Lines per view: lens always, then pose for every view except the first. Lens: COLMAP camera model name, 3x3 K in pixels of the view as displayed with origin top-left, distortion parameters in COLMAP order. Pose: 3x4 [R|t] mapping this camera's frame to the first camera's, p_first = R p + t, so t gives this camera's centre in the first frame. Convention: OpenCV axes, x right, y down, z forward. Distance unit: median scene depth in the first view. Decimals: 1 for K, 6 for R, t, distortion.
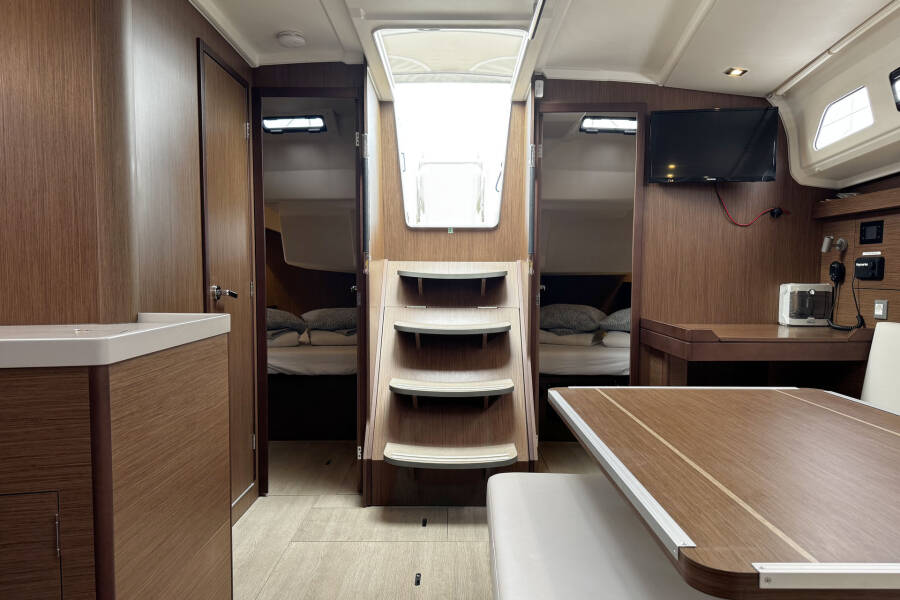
lens RADIAL K [[647.9, 0, 448.9], [0, 647.9, 339.6], [0, 0, 1]] dist [0.008115, -0.004340]
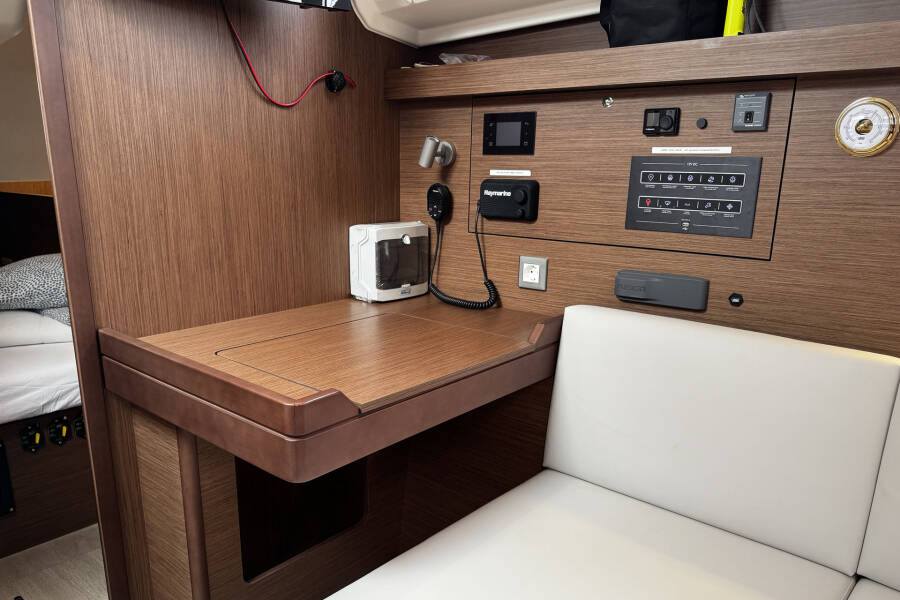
lens RADIAL K [[692.8, 0, 446.6], [0, 692.8, 379.2], [0, 0, 1]] dist [0.003422, -0.009711]
pose [[0.667354, -0.218441, 0.711985, 0.133120], [0.069615, 0.970128, 0.232389, -0.094722], [-0.741480, -0.105520, 0.662626, 0.575400]]
